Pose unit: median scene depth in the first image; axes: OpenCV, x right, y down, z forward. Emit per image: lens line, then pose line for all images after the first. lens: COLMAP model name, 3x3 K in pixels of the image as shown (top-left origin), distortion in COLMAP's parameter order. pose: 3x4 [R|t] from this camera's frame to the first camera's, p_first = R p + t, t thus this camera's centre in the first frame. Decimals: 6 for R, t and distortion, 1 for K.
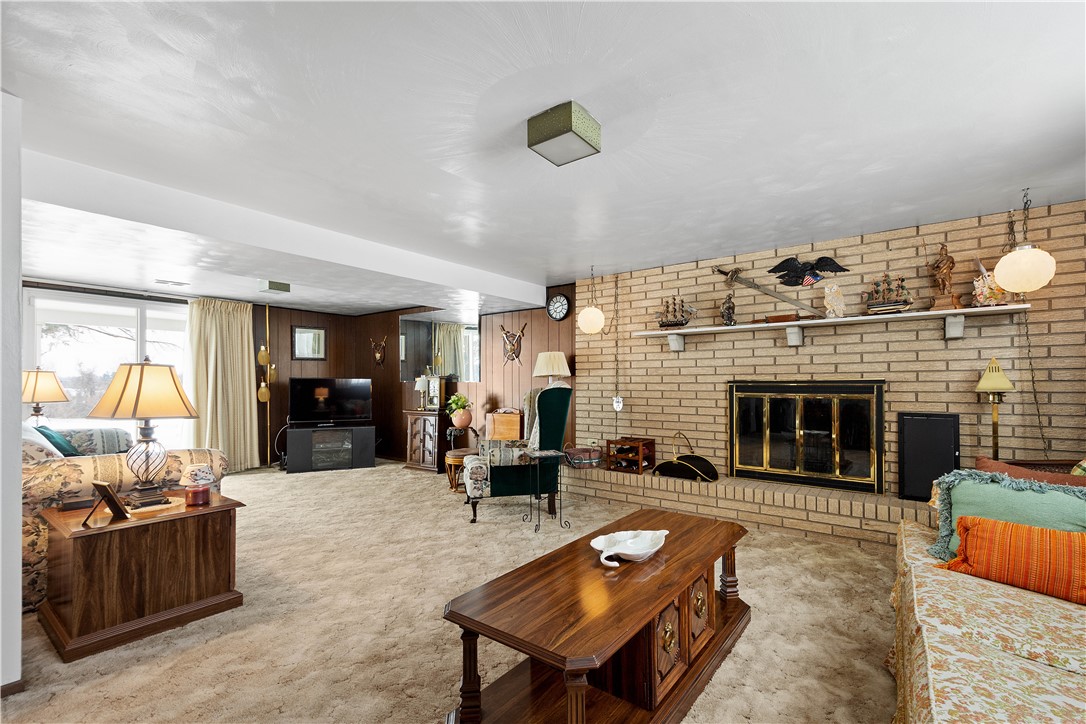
lens RADIAL K [[480.3, 0, 539.1], [0, 480.3, 374.5], [0, 0, 1]] dist [0.007423, -0.001002]
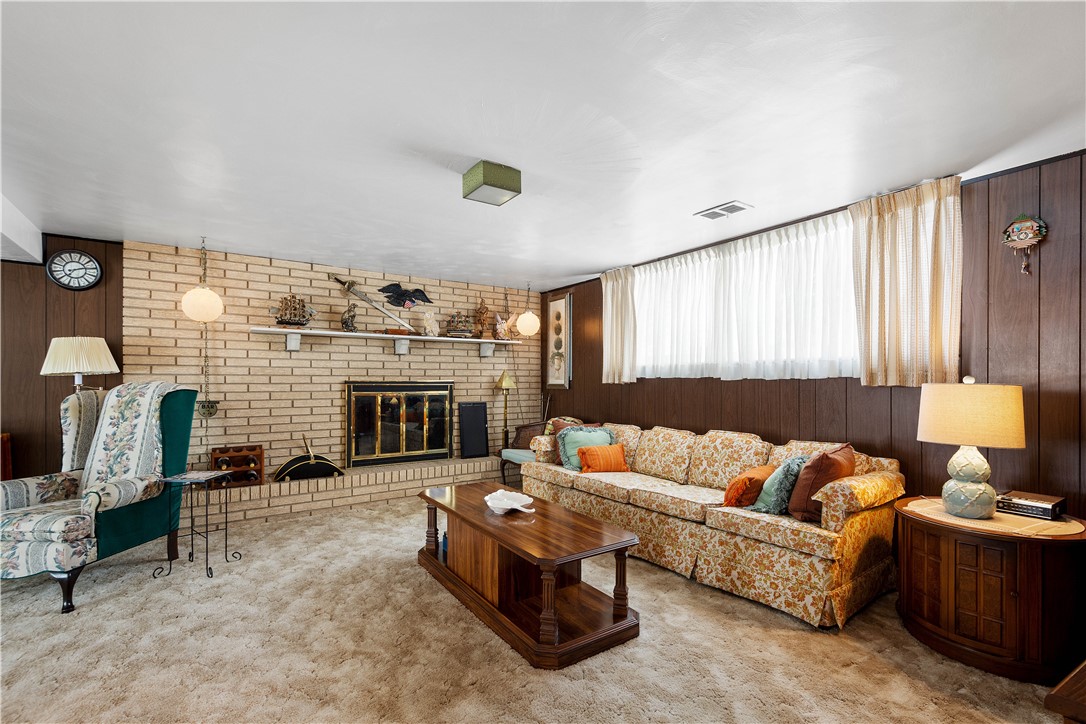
lens RADIAL K [[493.6, 0, 536.2], [0, 493.6, 378.3], [0, 0, 1]] dist [-0.000487, -0.000402]
pose [[0.311918, 0.008493, 0.950071, -0.548997], [-0.017665, 0.999839, -0.003138, 0.001505], [-0.949945, -0.015804, 0.312018, 0.237544]]
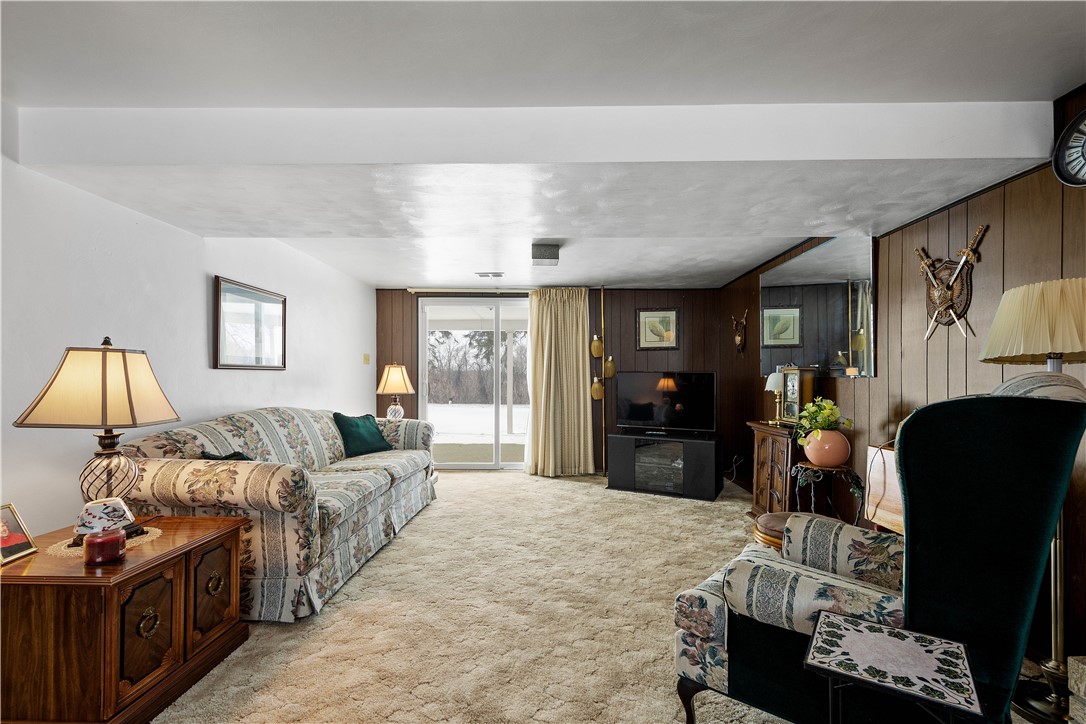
lens RADIAL K [[480.3, 0, 539.1], [0, 480.3, 374.5], [0, 0, 1]] dist [0.007423, -0.001002]
pose [[0.588938, -0.002057, -0.808176, 0.107284], [0.009943, 0.999940, 0.004700, 0.011354], [0.808117, -0.010804, 0.588923, 0.677158]]
